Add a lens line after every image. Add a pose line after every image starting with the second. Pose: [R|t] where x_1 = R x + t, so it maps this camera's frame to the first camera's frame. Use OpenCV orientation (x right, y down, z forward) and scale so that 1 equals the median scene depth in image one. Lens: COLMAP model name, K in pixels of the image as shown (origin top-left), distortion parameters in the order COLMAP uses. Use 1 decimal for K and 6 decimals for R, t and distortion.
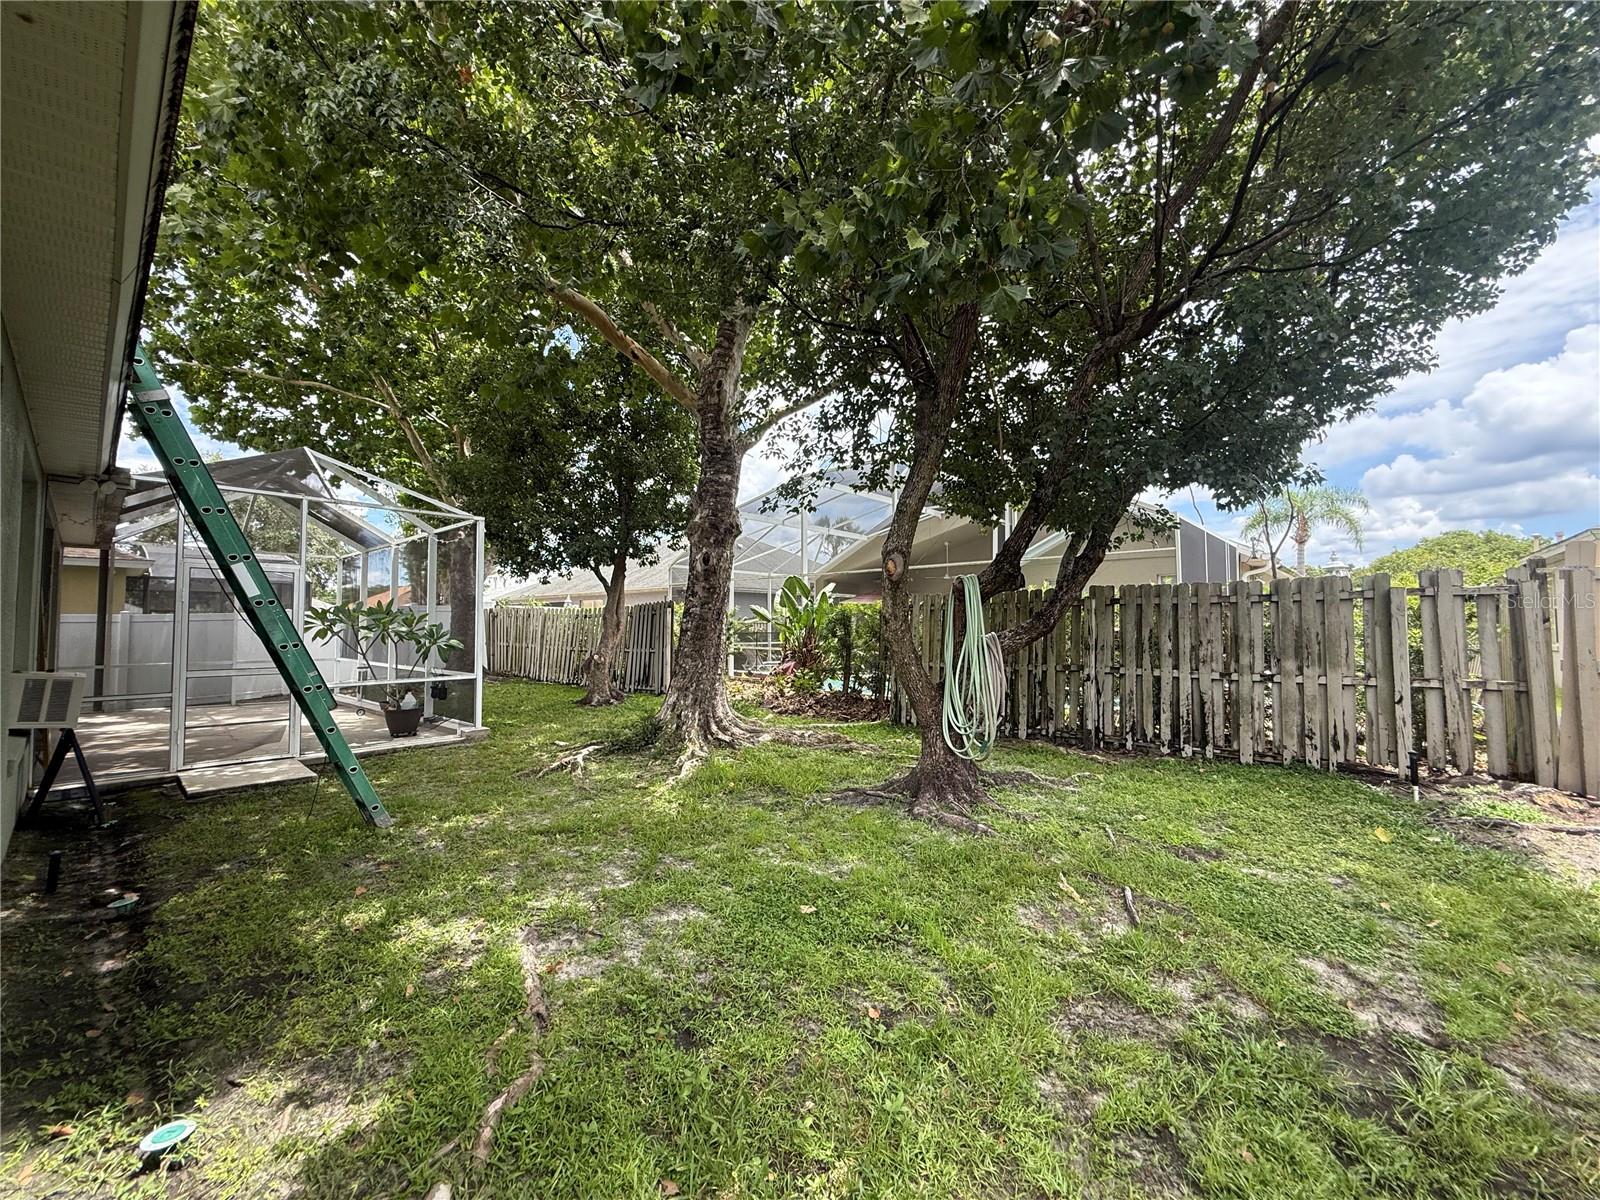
lens RADIAL K [[636.2, 0, 796.1], [0, 636.2, 600.9], [0, 0, 1]] dist [0.001252, 0.000123]
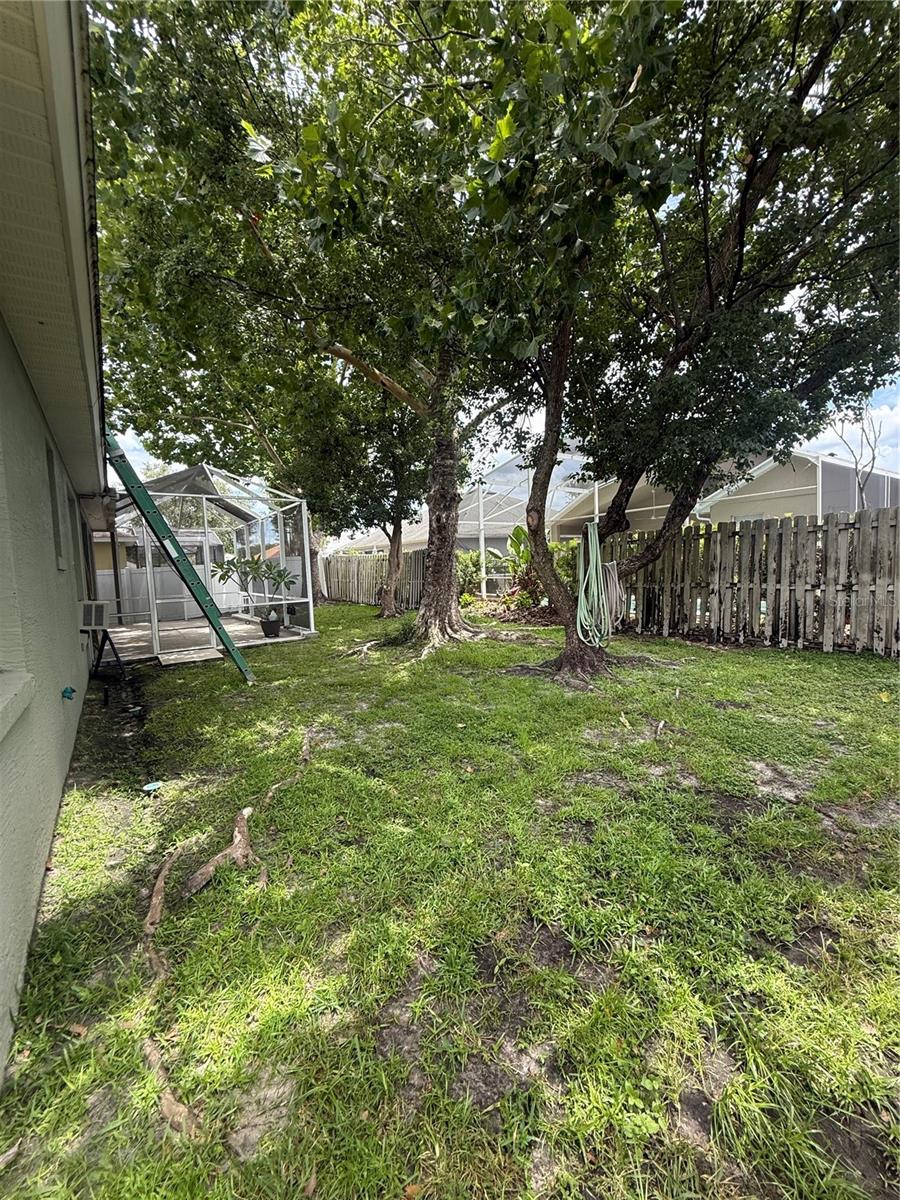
lens RADIAL K [[477.2, 0, 451.1], [0, 477.2, 599.8], [0, 0, 1]] dist [0.001252, 0.000123]
pose [[0.974745, -0.020511, -0.222378, 0.155655], [0.046544, 0.992565, 0.112466, -0.002107], [0.218418, -0.119976, 0.968452, -0.121992]]
